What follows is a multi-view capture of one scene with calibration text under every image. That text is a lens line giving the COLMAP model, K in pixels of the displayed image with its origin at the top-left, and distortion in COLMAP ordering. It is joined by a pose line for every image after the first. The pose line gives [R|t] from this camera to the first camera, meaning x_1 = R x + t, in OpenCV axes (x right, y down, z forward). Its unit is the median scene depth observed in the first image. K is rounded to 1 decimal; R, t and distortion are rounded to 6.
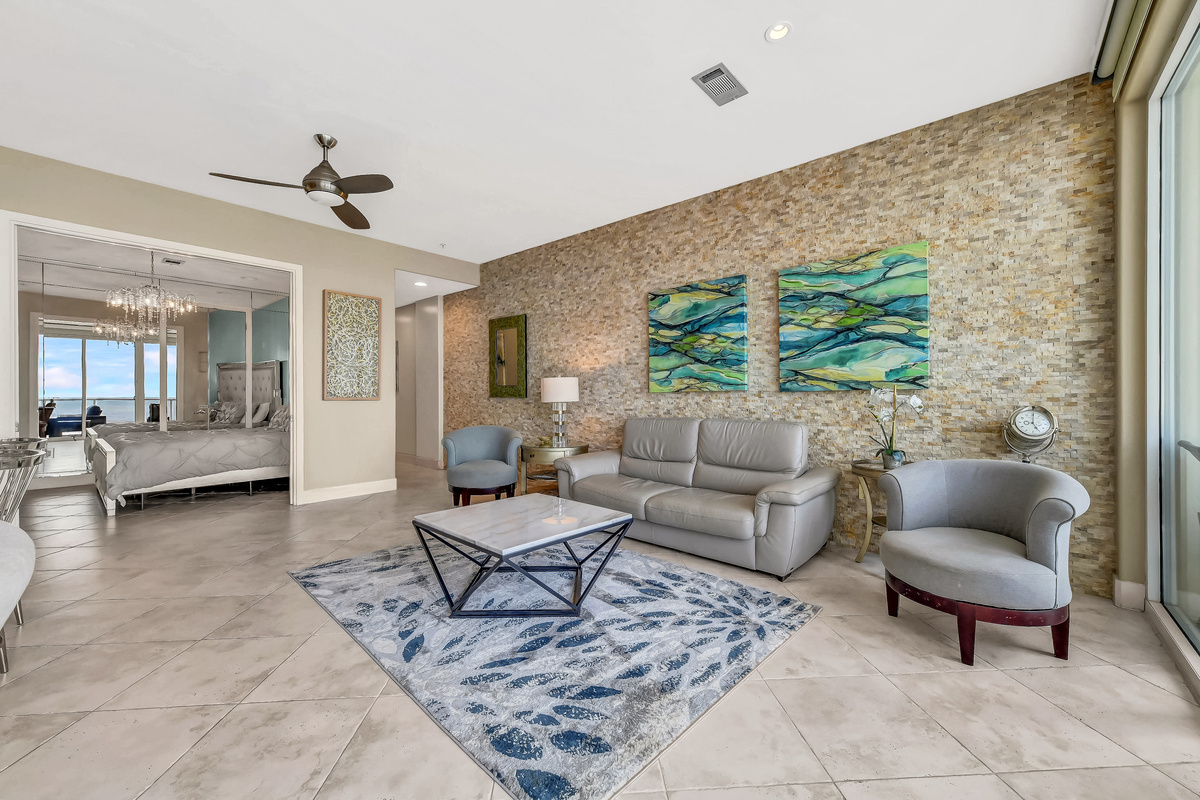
lens RADIAL K [[466.2, 0, 594.5], [0, 466.2, 395.8], [0, 0, 1]] dist [0.009455, -0.000695]
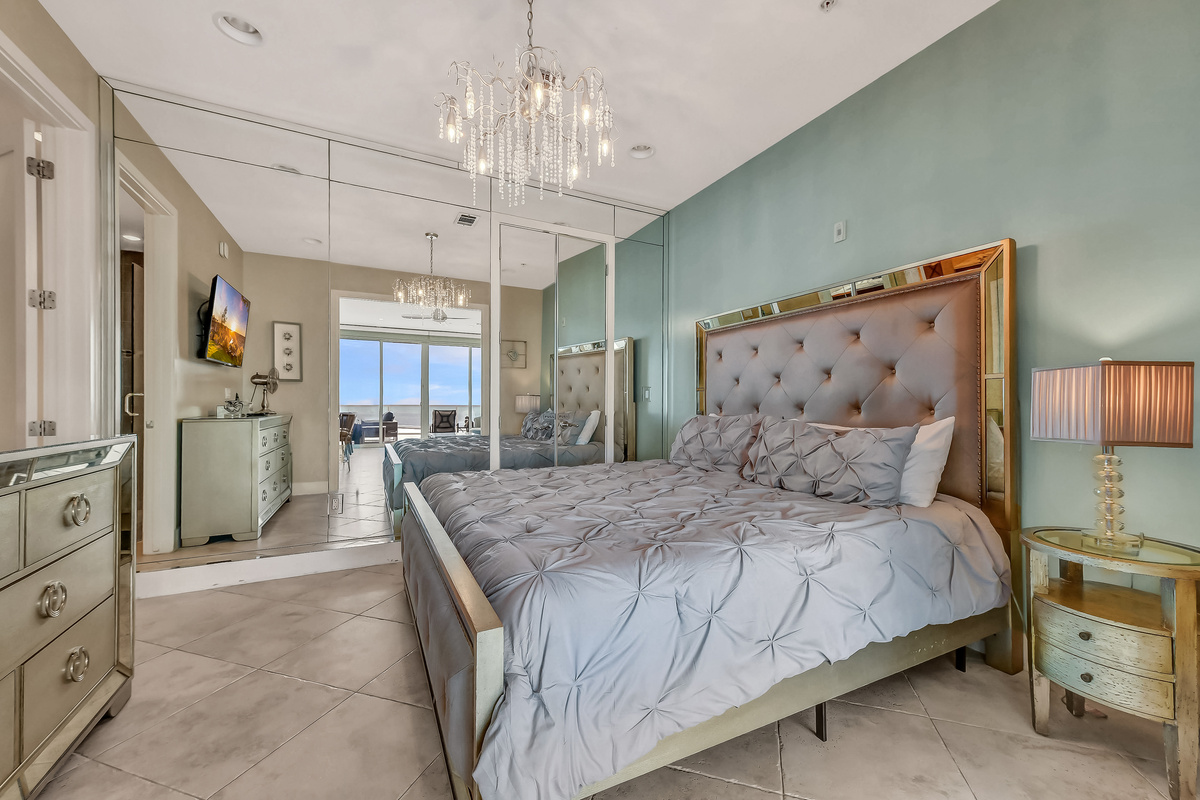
lens RADIAL K [[466.2, 0, 601.3], [0, 466.2, 409.7], [0, 0, 1]] dist [0.009455, -0.000695]
pose [[0.927571, 0.010388, -0.373502, -0.892308], [-0.007527, 0.999930, 0.009118, 0.013503], [0.373570, -0.005647, 0.927585, 0.811559]]
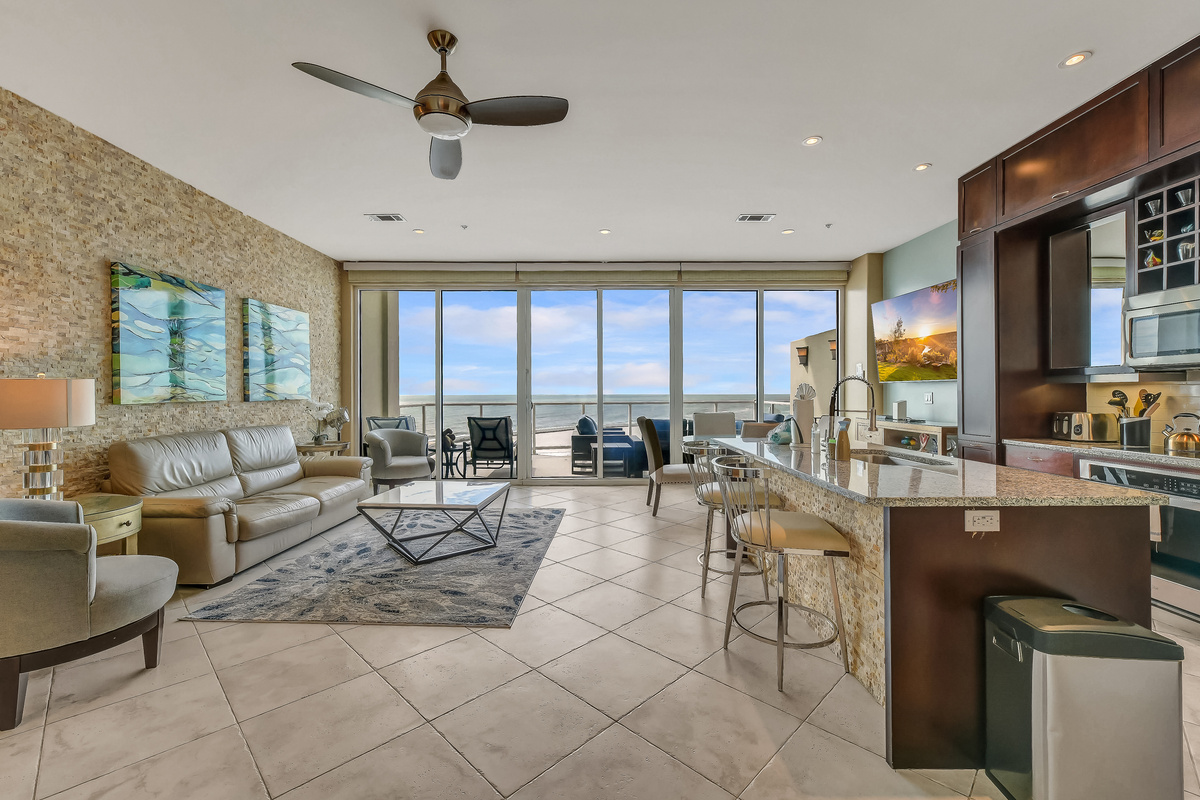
lens RADIAL K [[493.3, 0, 597.6], [0, 493.3, 393.5], [0, 0, 1]] dist [0.002744, 0.000110]
pose [[-0.663237, 0.001757, 0.748407, -0.938159], [0.002770, 0.999996, 0.000107, -0.022131], [-0.748404, 0.002143, -0.663240, 0.974326]]
